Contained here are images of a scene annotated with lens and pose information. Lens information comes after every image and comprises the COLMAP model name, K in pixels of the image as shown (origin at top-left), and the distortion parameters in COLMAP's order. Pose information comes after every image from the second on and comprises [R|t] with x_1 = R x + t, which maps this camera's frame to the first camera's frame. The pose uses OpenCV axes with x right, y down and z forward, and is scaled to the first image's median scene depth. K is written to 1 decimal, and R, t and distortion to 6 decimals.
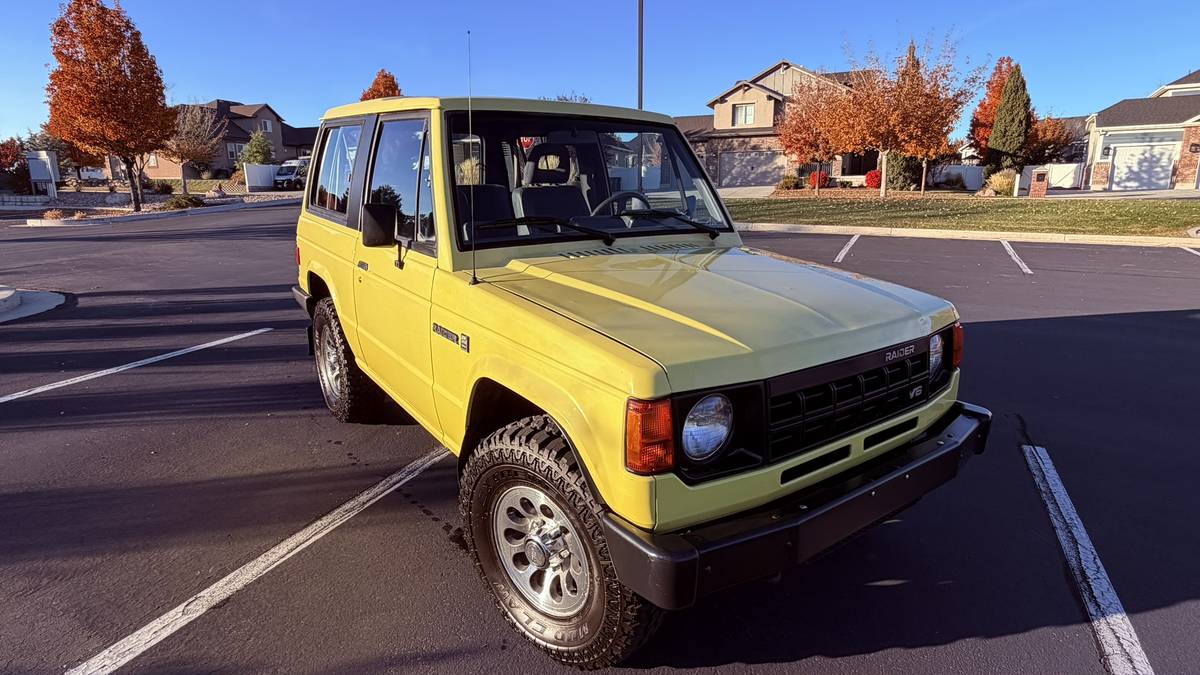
lens RADIAL K [[631.0, 0, 597.0], [0, 631.0, 336.5], [0, 0, 1]] dist [0.003441, -0.001457]
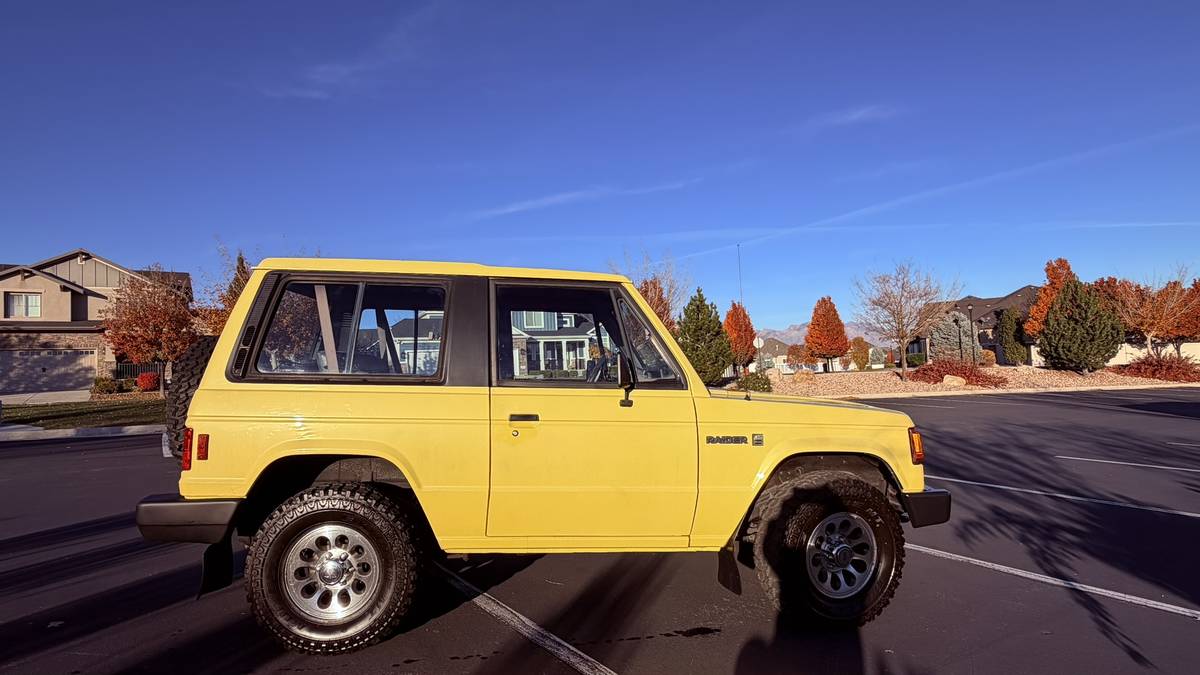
lens RADIAL K [[631.0, 0, 598.6], [0, 631.0, 338.8], [0, 0, 1]] dist [0.003441, -0.001457]
pose [[0.515132, 0.037836, 0.856275, -0.526309], [0.227835, 0.957039, -0.179353, -0.011232], [-0.826275, 0.287480, 0.484381, 0.168051]]
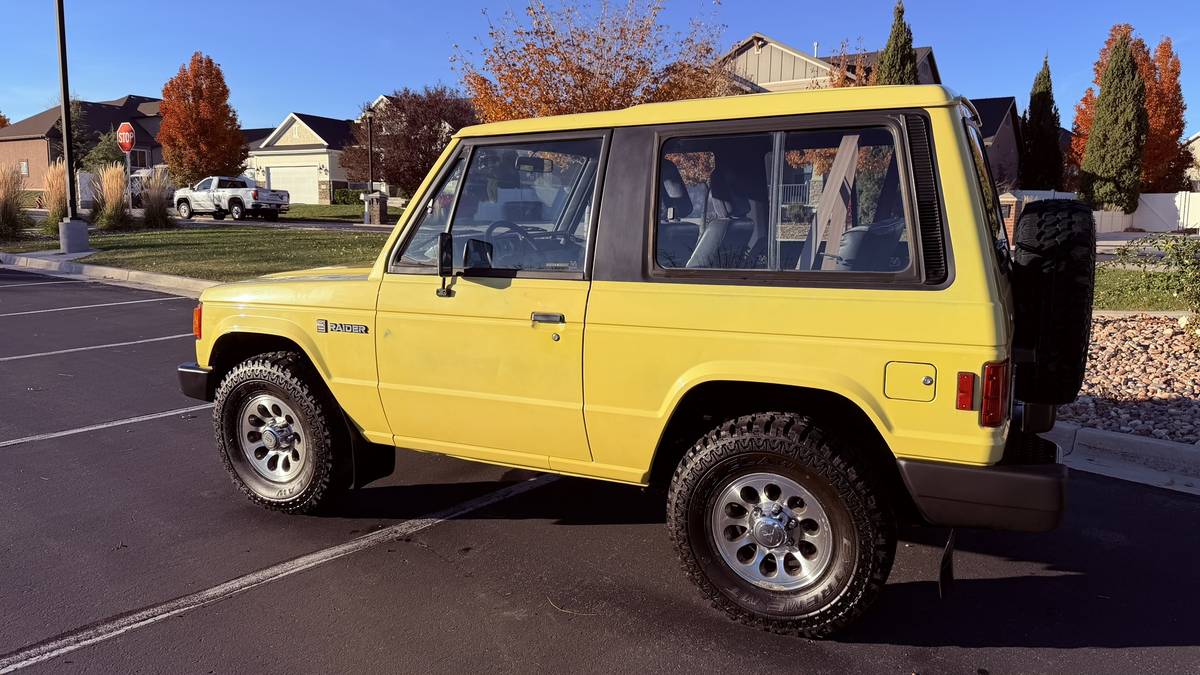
lens RADIAL K [[851.3, 0, 594.7], [0, 851.3, 339.3], [0, 0, 1]] dist [0.042014, -0.050397]
pose [[0.981914, 0.049680, -0.182695, 2.074629], [-0.065774, 0.994367, -0.083115, -0.170887], [0.177536, 0.093628, 0.979650, 0.685115]]
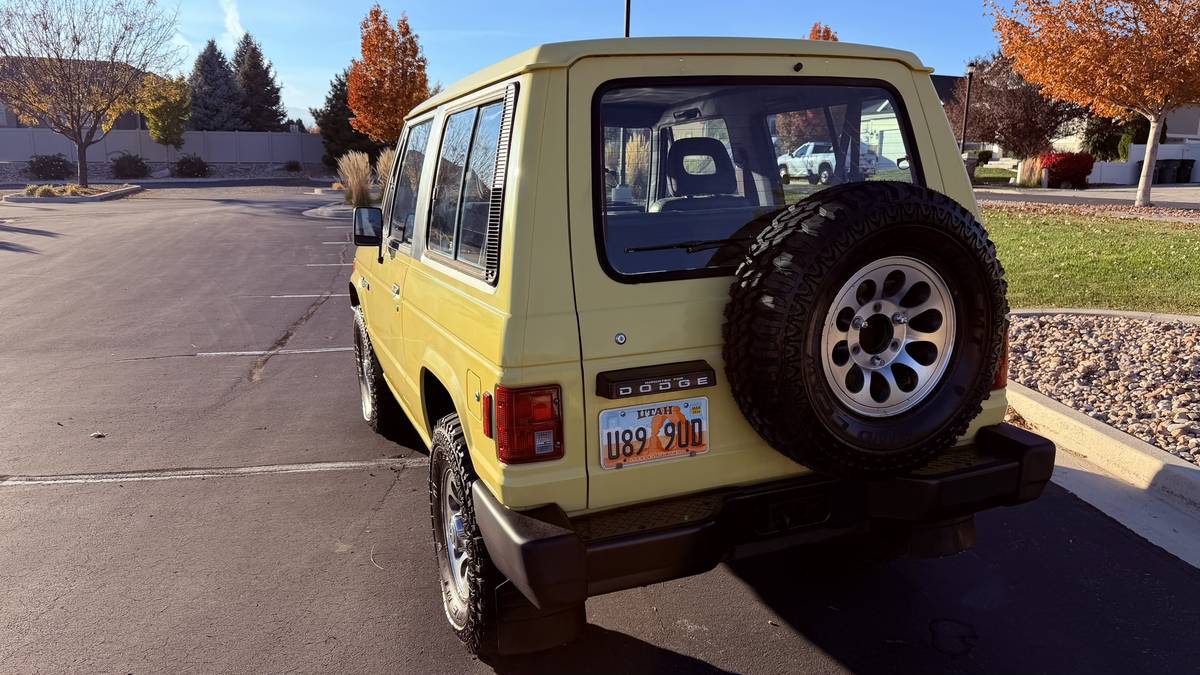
lens RADIAL K [[851.3, 0, 597.5], [0, 851.3, 345.3], [0, 0, 1]] dist [0.042014, -0.050397]
pose [[0.617704, 0.173914, -0.766939, 2.431486], [-0.197554, 0.978283, 0.062725, -0.243548], [0.761192, 0.112766, 0.638647, 0.905551]]
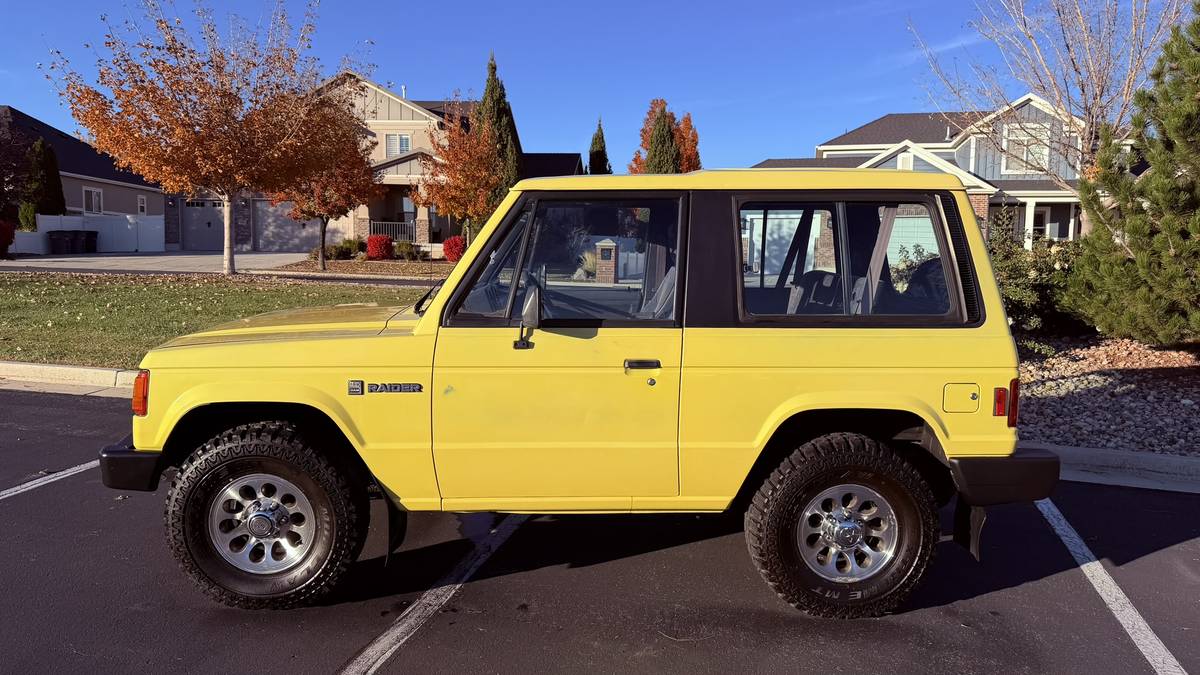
lens RADIAL K [[851.3, 0, 606.5], [0, 851.3, 332.9], [0, 0, 1]] dist [0.042014, -0.050397]
pose [[0.947632, 0.004503, 0.319332, 1.787399], [0.042052, 0.989435, -0.138742, -0.170046], [-0.316583, 0.144905, 0.937431, 0.677616]]
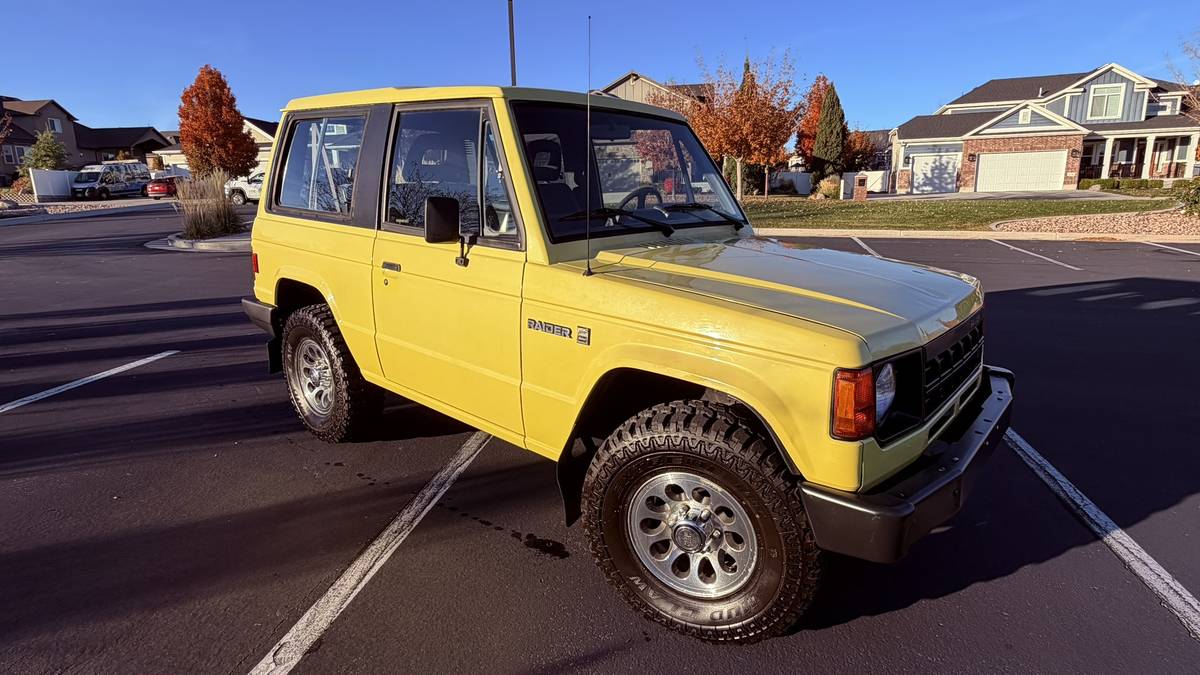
lens RADIAL K [[631.0, 0, 598.4], [0, 631.0, 338.7], [0, 0, 1]] dist [0.003441, -0.001457]
pose [[0.972728, -0.058126, 0.224549, -0.129149], [0.059856, 0.998207, -0.000901, 0.005524], [-0.224094, 0.014317, 0.974462, 0.013647]]
